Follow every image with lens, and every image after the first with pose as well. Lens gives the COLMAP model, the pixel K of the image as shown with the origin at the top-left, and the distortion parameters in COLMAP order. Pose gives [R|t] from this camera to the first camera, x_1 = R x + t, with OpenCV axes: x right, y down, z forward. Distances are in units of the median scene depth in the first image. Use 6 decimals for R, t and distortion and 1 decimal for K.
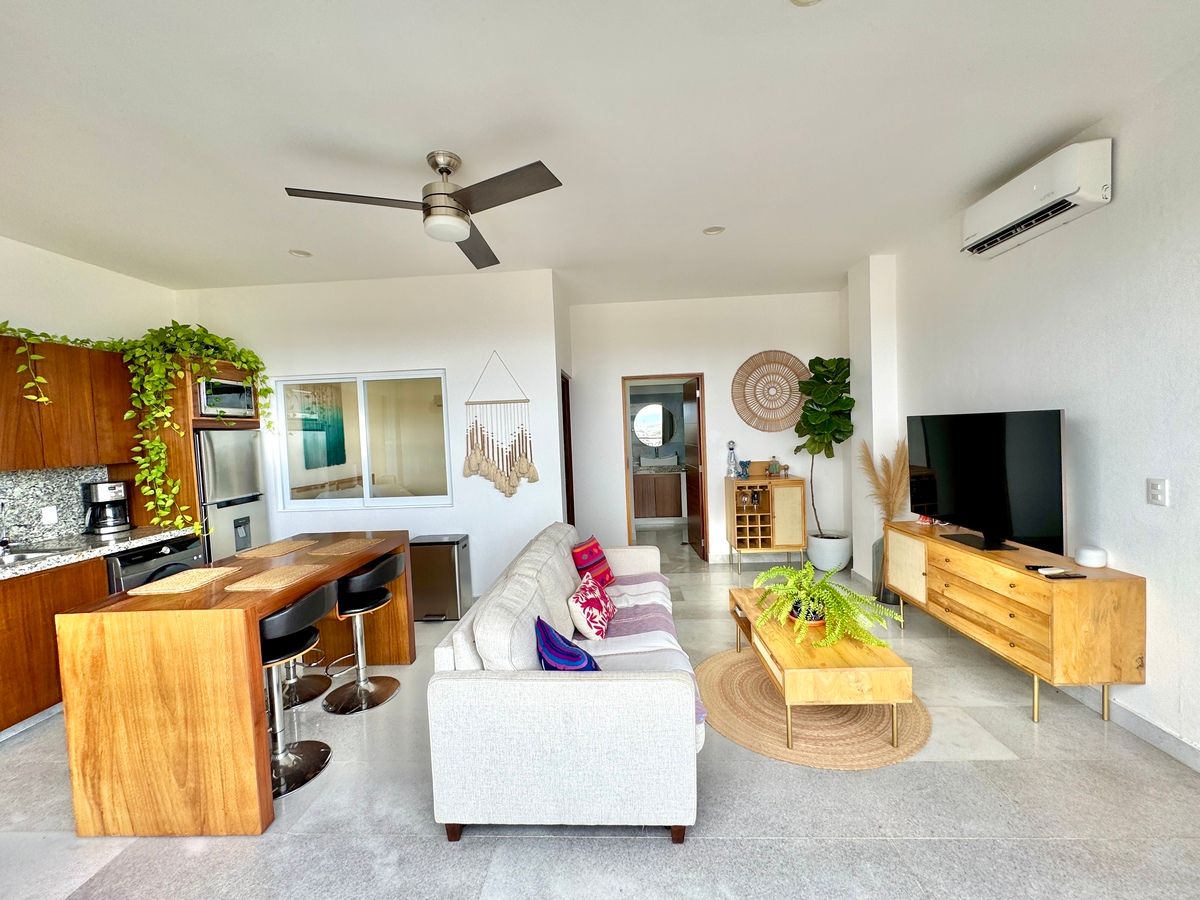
lens RADIAL K [[481.1, 0, 600.1], [0, 481.1, 450.5], [0, 0, 1]] dist [-0.004419, 0.000357]
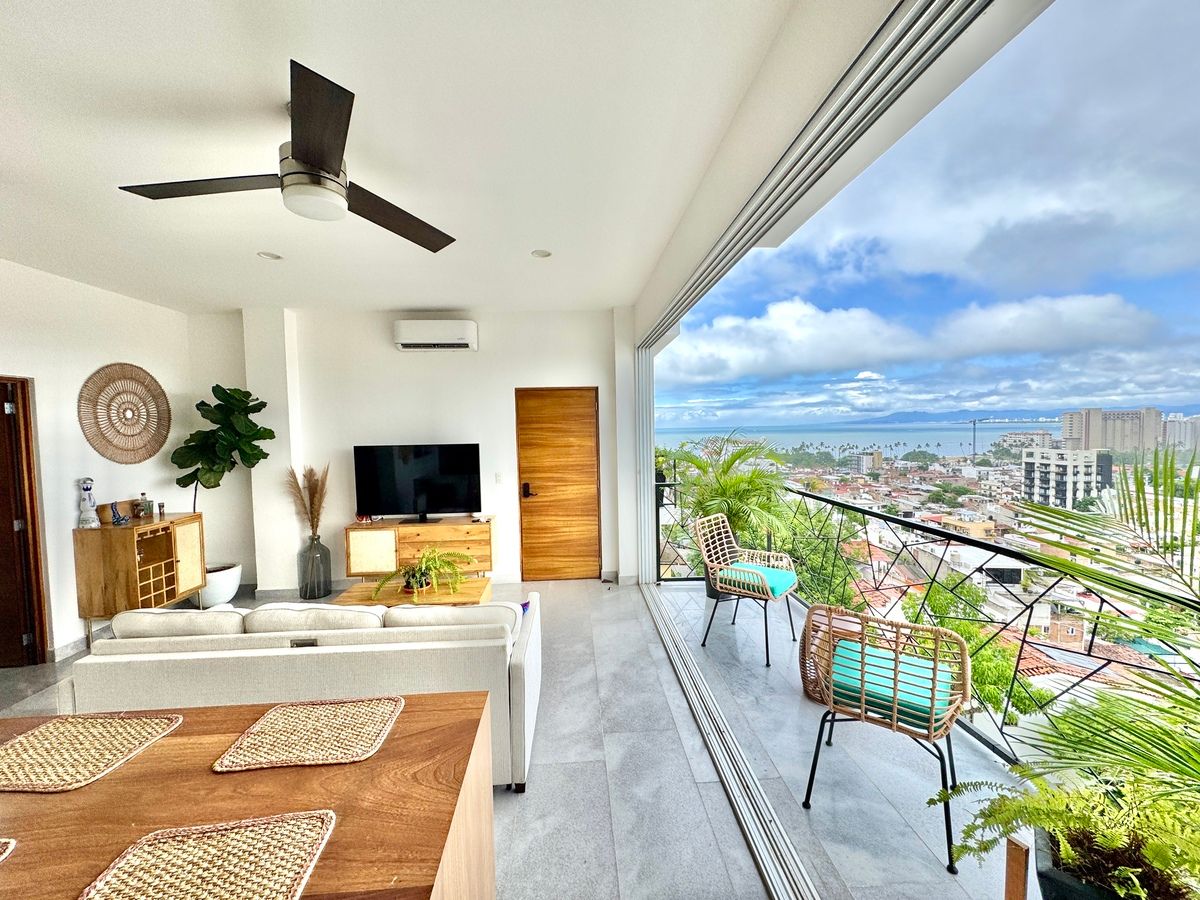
lens RADIAL K [[481.1, 0, 599.2], [0, 481.1, 450.5], [0, 0, 1]] dist [-0.004419, 0.000357]
pose [[-0.105057, -0.008167, 0.994433, -0.791322], [0.065368, 0.997747, 0.015100, -0.032726], [-0.992315, 0.066590, -0.104287, 0.452399]]
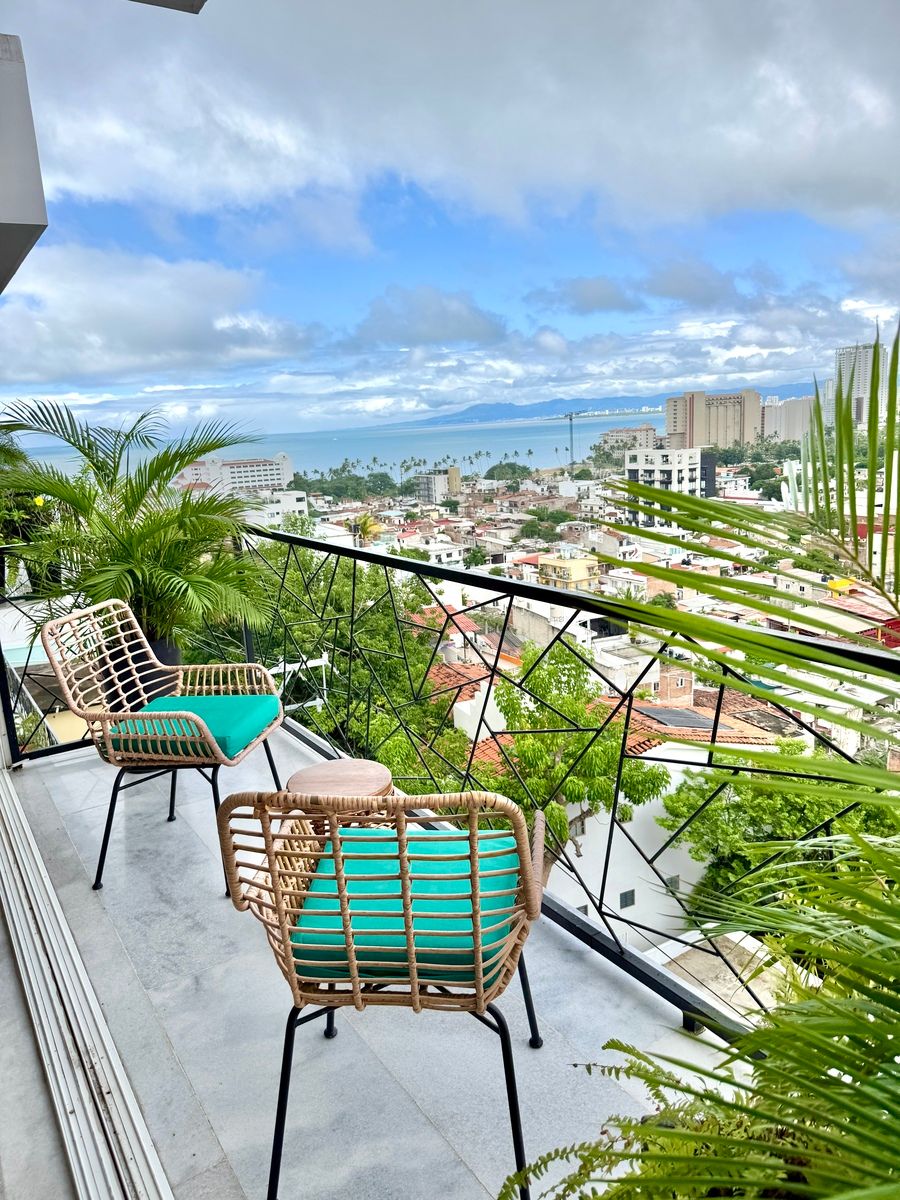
lens RADIAL K [[837.4, 0, 453.1], [0, 837.4, 608.2], [0, 0, 1]] dist [0.075065, -0.104365]
pose [[-0.587674, -0.104982, 0.802258, -0.642963], [0.114288, 0.970834, 0.210761, 0.010058], [-0.800986, 0.215547, -0.558535, 0.277752]]
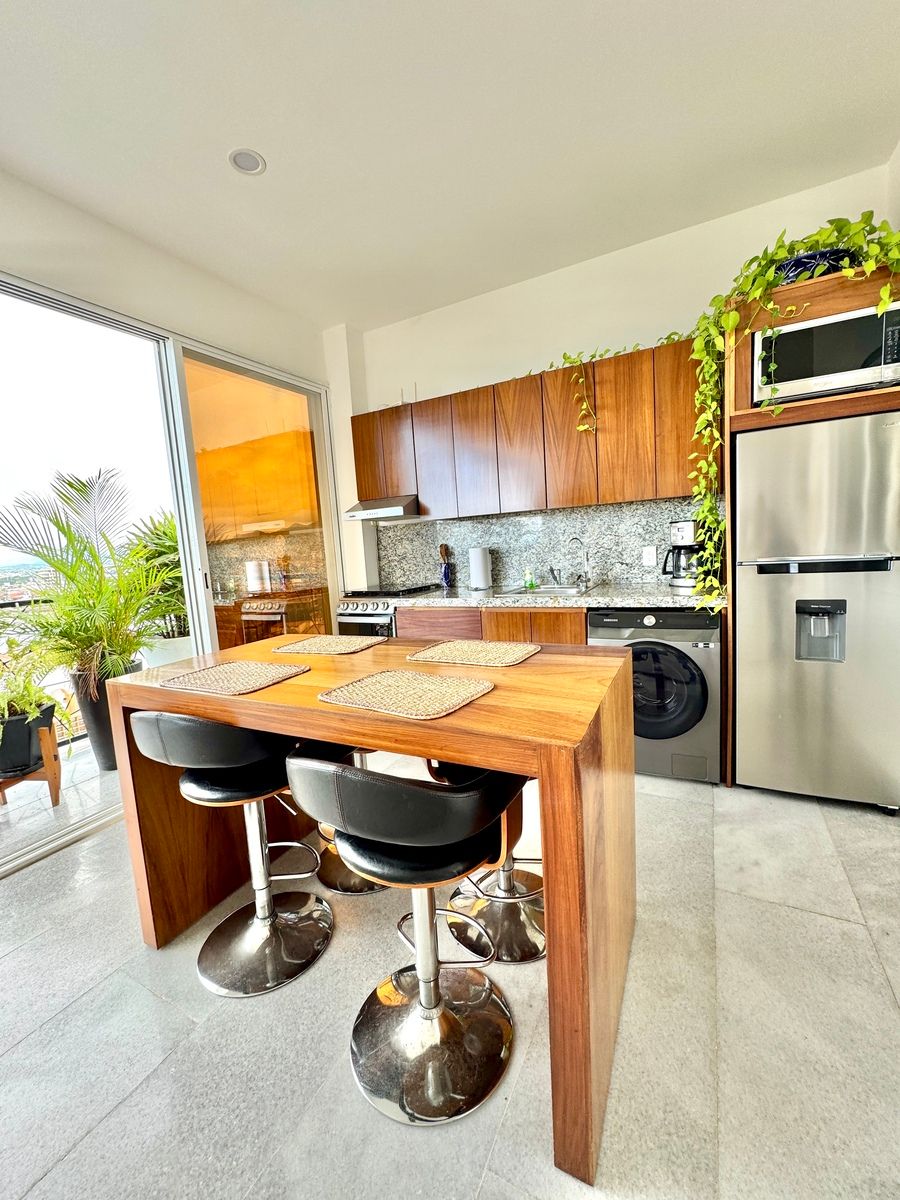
lens RADIAL K [[481.1, 0, 448.0], [0, 481.1, 596.7], [0, 0, 1]] dist [-0.004419, 0.000357]
pose [[-0.419393, 0.166118, -0.892477, -0.148021], [0.043336, 0.985658, 0.163097, 0.042079], [0.906770, 0.029725, -0.420577, 0.962681]]
